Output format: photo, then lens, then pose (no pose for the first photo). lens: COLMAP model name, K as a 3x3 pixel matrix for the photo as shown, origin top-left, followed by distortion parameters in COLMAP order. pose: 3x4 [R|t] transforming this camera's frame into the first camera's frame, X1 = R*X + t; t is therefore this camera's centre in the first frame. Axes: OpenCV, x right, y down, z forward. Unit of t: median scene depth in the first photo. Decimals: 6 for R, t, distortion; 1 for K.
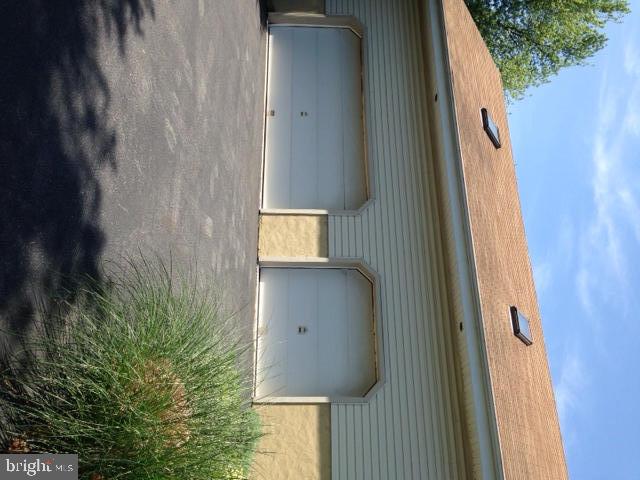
lens RADIAL K [[615.0, 0, 320.0], [0, 615.0, 240.0], [0, 0, 1]] dist [0.002861, -0.180997]
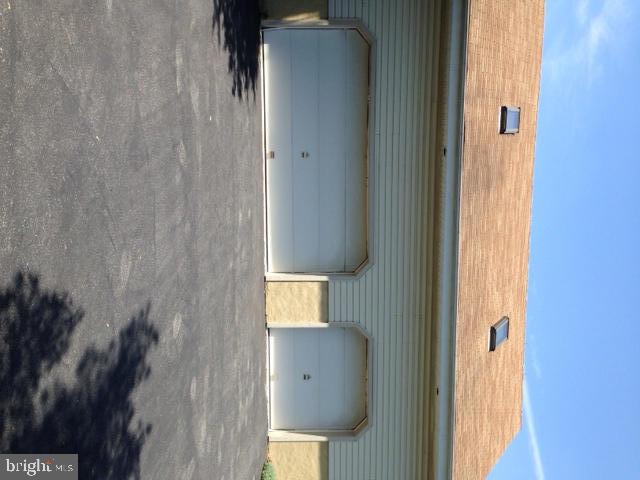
lens RADIAL K [[615.0, 0, 320.0], [0, 615.0, 240.0], [0, 0, 1]] dist [0.002861, -0.180997]
pose [[0.999441, 0.008424, -0.032364, 0.032722], [0.011806, 0.816571, 0.577124, -0.732785], [0.031289, -0.577183, 0.816015, 0.163623]]
